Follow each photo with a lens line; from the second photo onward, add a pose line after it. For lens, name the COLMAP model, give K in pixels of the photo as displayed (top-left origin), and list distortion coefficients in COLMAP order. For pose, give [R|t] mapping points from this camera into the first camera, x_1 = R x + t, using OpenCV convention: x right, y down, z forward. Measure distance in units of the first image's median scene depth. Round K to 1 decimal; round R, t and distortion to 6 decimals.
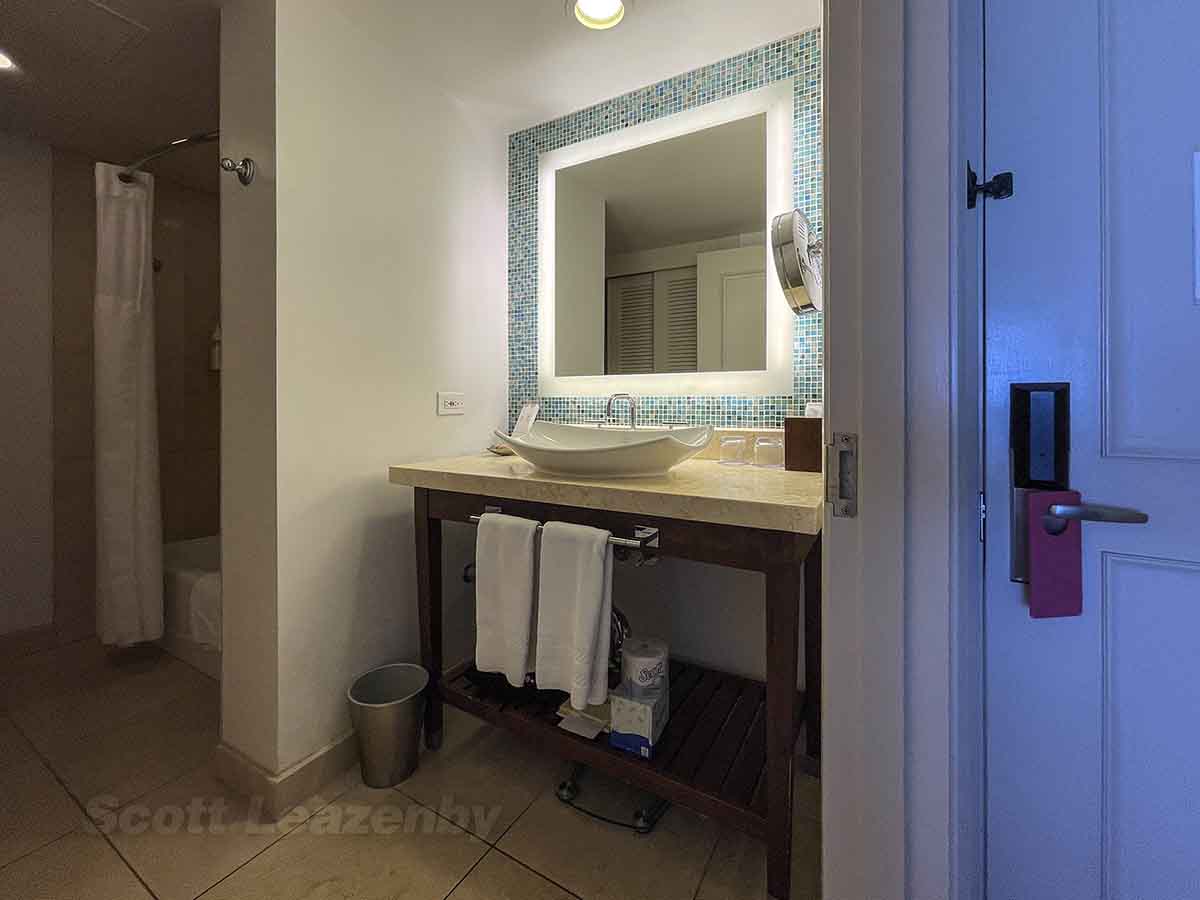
lens RADIAL K [[499.3, 0, 595.8], [0, 499.3, 408.2], [0, 0, 1]] dist [-0.000467, 0.001026]
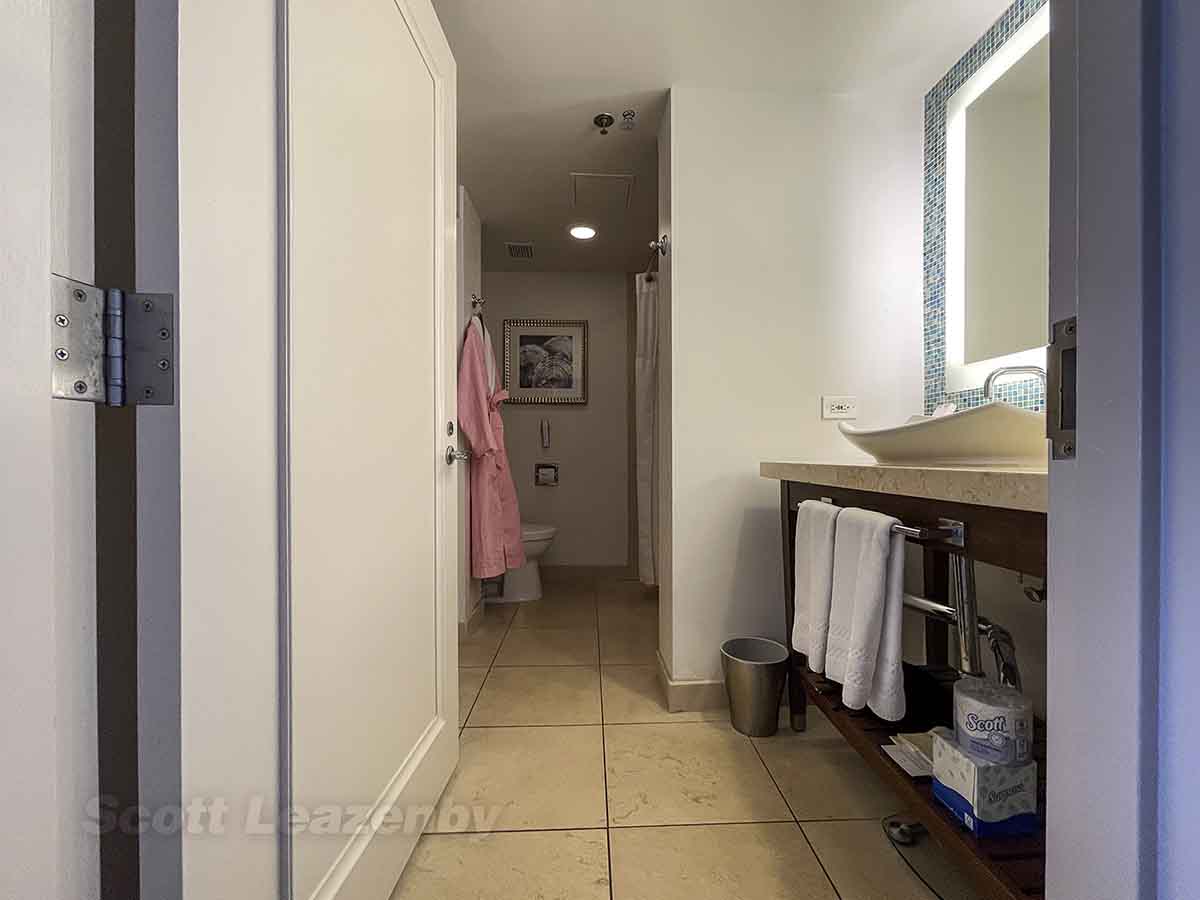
lens RADIAL K [[499.3, 0, 612.1], [0, 499.3, 455.4], [0, 0, 1]] dist [-0.000467, 0.001026]
pose [[0.543488, -0.001895, -0.839415, 0.280976], [-0.000489, 0.999997, -0.002575, 0.083814], [0.839417, 0.001810, 0.543485, 0.080971]]
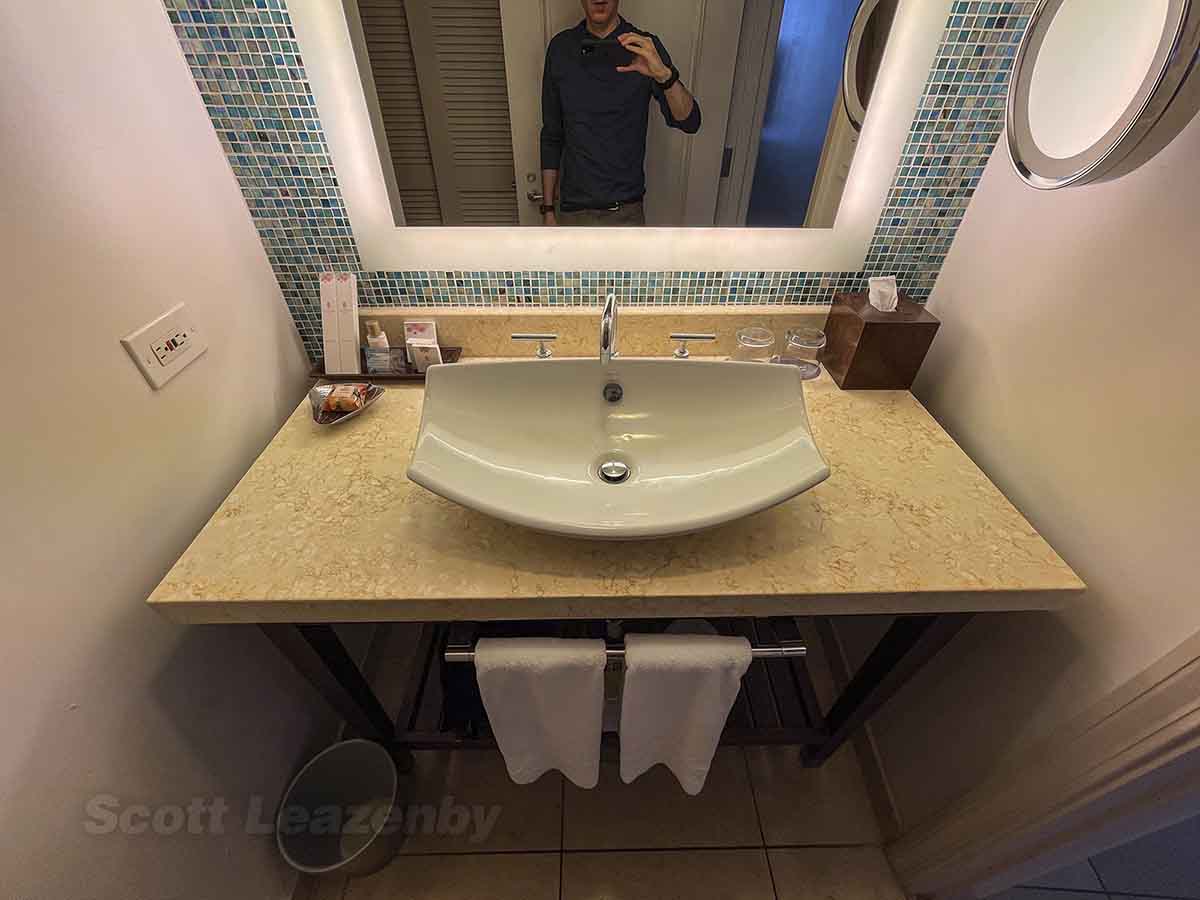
lens RADIAL K [[499.3, 0, 596.8], [0, 499.3, 447.1], [0, 0, 1]] dist [-0.000467, 0.001026]
pose [[0.850575, -0.332181, 0.407649, -0.176805], [0.000761, 0.775991, 0.630743, -0.193321], [-0.525853, -0.536184, 0.660292, 0.474296]]
